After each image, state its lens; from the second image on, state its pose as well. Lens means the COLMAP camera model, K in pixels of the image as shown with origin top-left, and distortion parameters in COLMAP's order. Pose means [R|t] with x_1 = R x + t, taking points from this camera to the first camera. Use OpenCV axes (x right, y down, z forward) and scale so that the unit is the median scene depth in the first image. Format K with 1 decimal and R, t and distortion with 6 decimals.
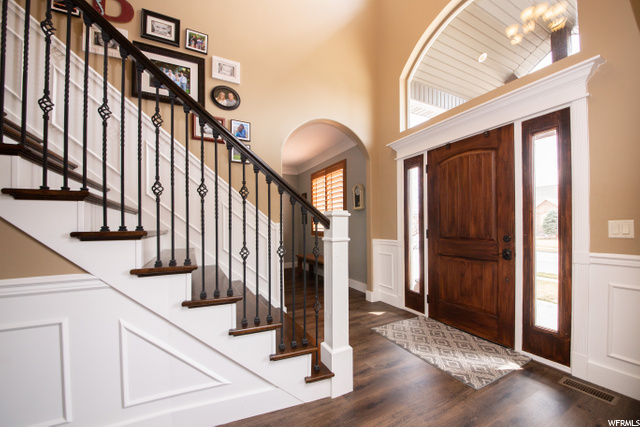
lens RADIAL K [[248.8, 0, 315.3], [0, 248.8, 222.7], [0, 0, 1]] dist [-0.023226, -0.000576]
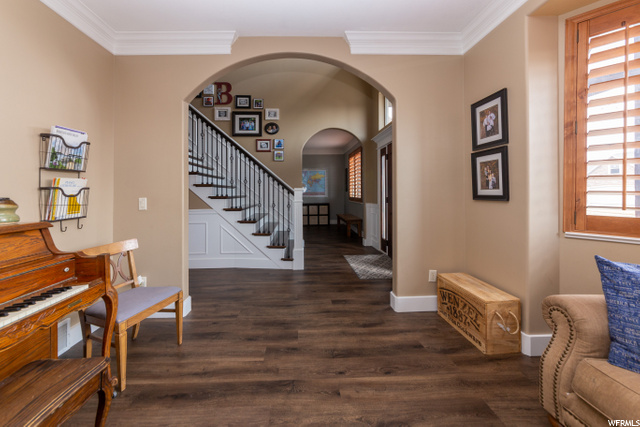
lens RADIAL K [[221.9, 0, 306.7], [0, 221.9, 188.9], [0, 0, 1]] dist [-0.001976, -0.000084]
pose [[0.901054, 0.006519, -0.433659, 0.692008], [0.000778, 0.999861, 0.016646, -0.050651], [0.433707, -0.015337, 0.900923, -0.516952]]
